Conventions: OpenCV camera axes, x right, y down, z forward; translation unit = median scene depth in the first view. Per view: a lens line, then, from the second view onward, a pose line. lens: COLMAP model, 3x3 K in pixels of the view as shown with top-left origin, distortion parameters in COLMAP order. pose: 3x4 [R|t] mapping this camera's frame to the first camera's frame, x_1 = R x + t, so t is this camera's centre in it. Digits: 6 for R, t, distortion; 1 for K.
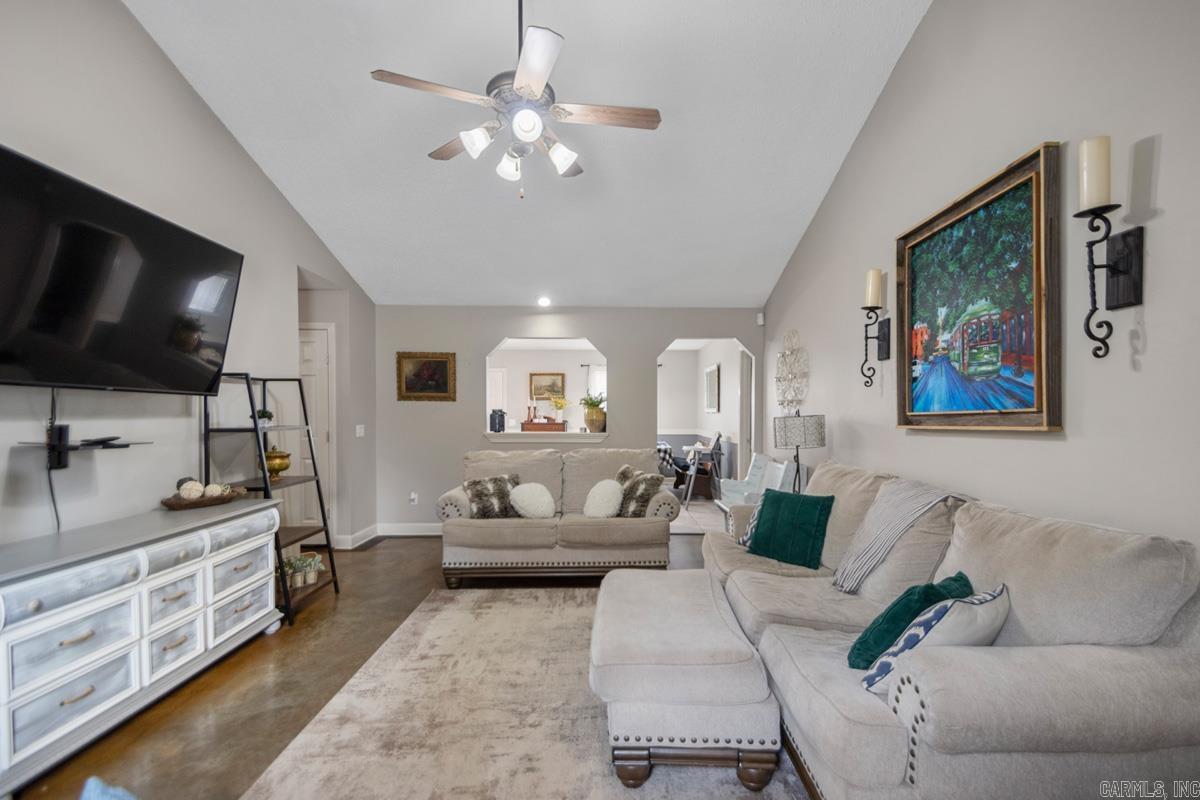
lens RADIAL K [[554.9, 0, 614.9], [0, 554.9, 414.4], [0, 0, 1]] dist [0.041721, -0.024539]
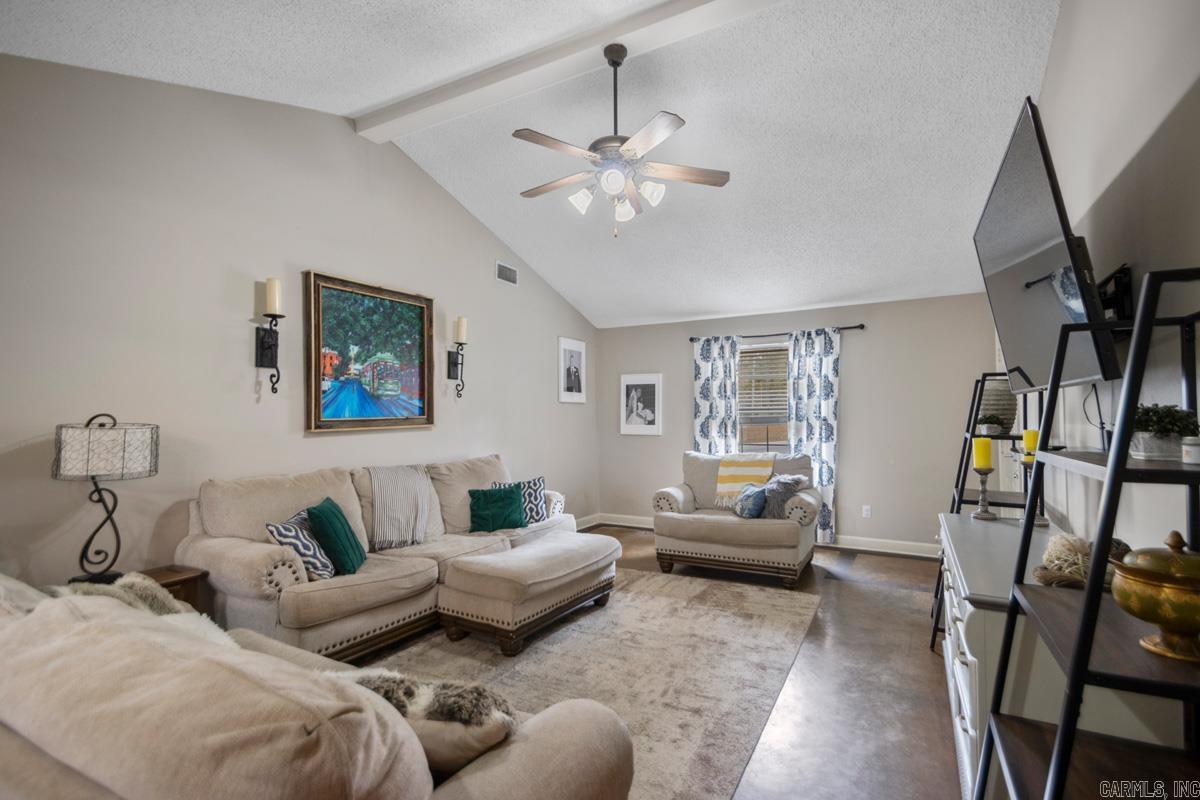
lens RADIAL K [[554.6, 0, 606.0], [0, 554.6, 395.8], [0, 0, 1]] dist [0.039924, -0.021958]
pose [[-0.867007, 0.022159, 0.497802, -0.635402], [0.005127, 0.999355, -0.035556, -0.006551], [-0.498269, -0.028275, -0.866561, 1.764018]]
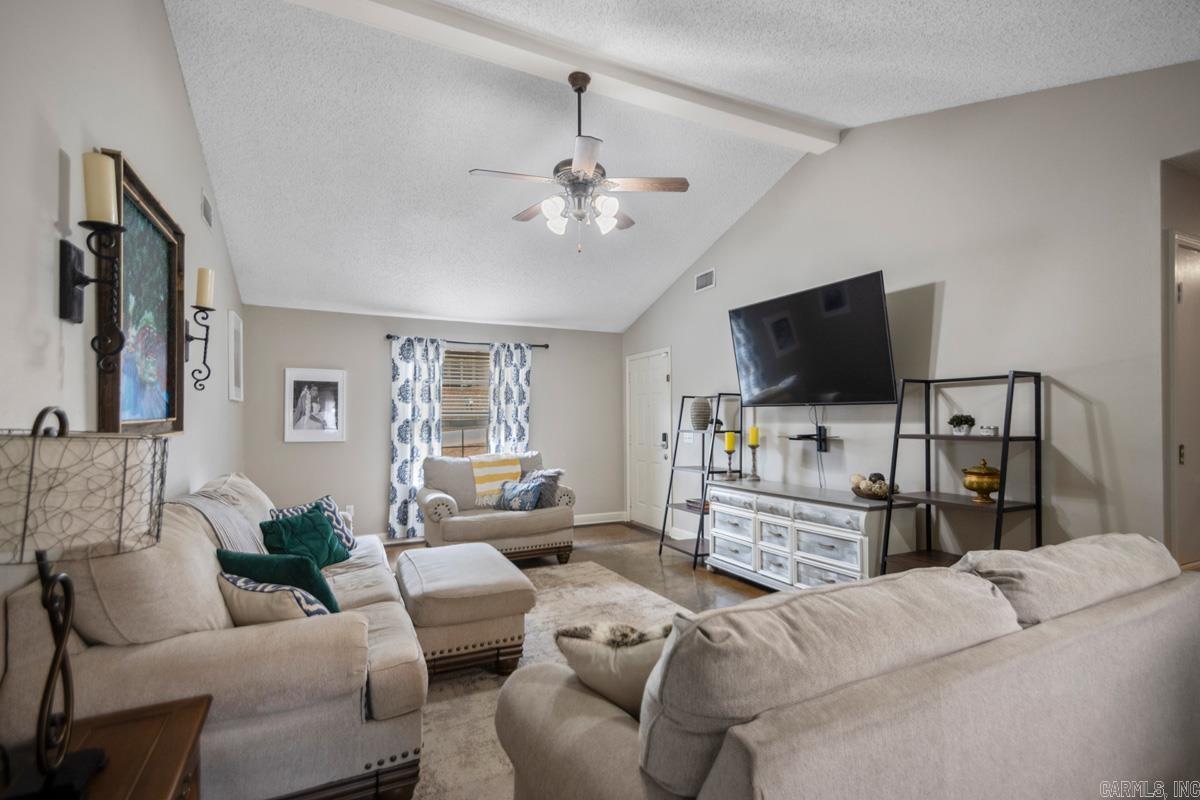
lens RADIAL K [[561.9, 0, 618.3], [0, 561.9, 406.5], [0, 0, 1]] dist [0.028506, 0.000014]
pose [[-0.896297, -0.007332, -0.443394, 0.282325], [0.002292, 0.999773, -0.021166, -0.004385], [0.443449, -0.019988, -0.896077, 1.906528]]
